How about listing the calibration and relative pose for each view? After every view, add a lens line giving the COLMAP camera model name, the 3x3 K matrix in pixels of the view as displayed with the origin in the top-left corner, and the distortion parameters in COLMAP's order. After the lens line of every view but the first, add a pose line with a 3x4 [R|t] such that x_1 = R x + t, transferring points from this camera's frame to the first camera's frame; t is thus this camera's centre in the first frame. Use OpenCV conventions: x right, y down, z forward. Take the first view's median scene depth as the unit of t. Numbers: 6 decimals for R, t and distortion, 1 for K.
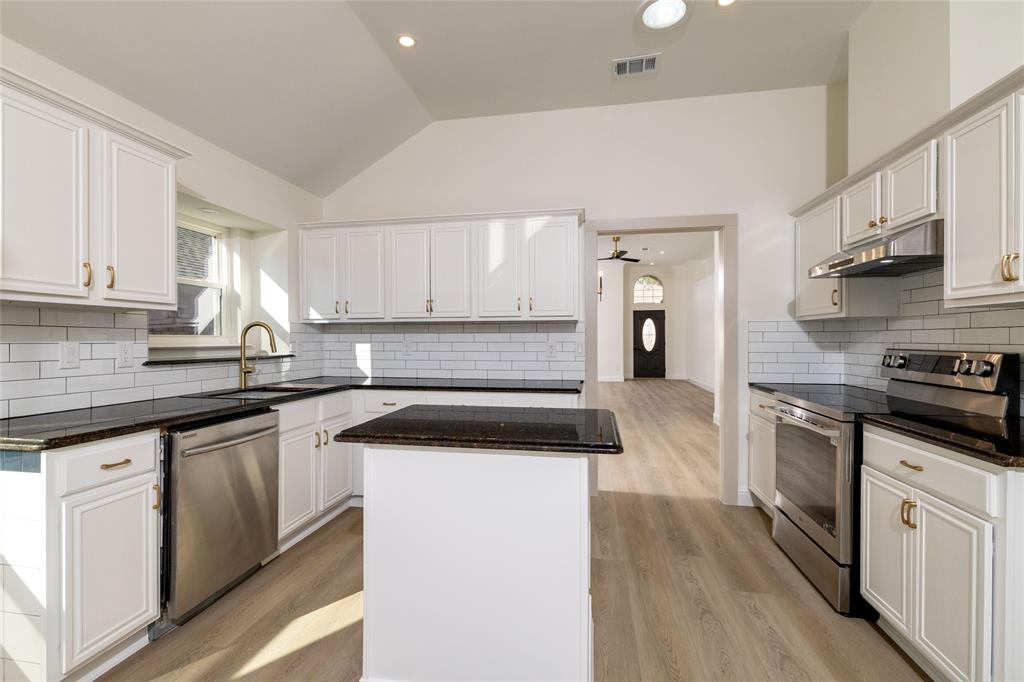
lens RADIAL K [[445.2, 0, 505.1], [0, 445.2, 340.3], [0, 0, 1]] dist [0.000387, 0.000051]
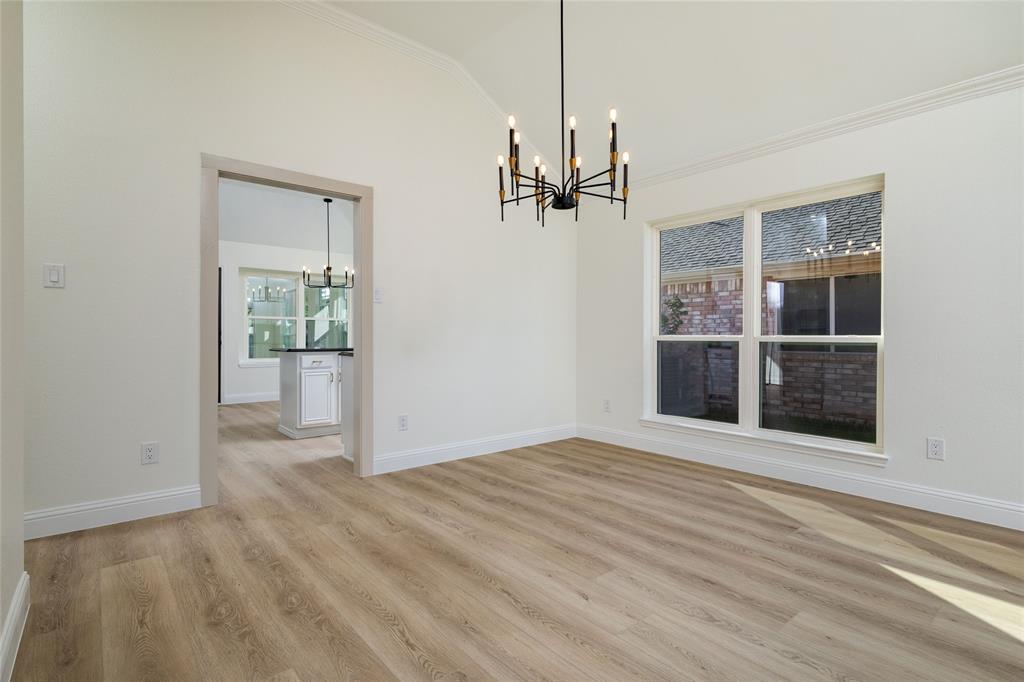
lens RADIAL K [[499.1, 0, 505.5], [0, 499.1, 338.6], [0, 0, 1]] dist [-0.001269, 0.000159]
pose [[-0.635614, -0.003030, -0.772001, 0.217950], [-0.008576, 0.999958, 0.003136, 0.013724], [0.771959, 0.008614, -0.635614, 0.506786]]
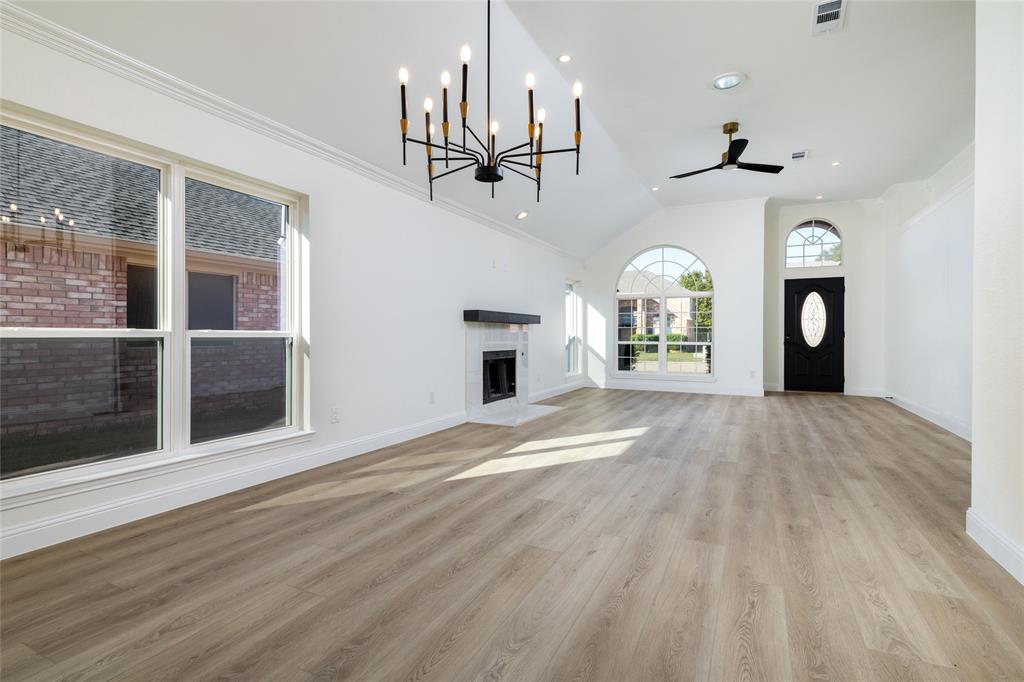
lens RADIAL K [[499.1, 0, 505.5], [0, 499.1, 338.6], [0, 0, 1]] dist [-0.001269, 0.000159]
pose [[0.964165, 0.004596, -0.265262, 0.108553], [-0.004035, 0.999988, 0.002661, 0.014238], [0.265271, -0.001495, 0.964173, 0.258987]]
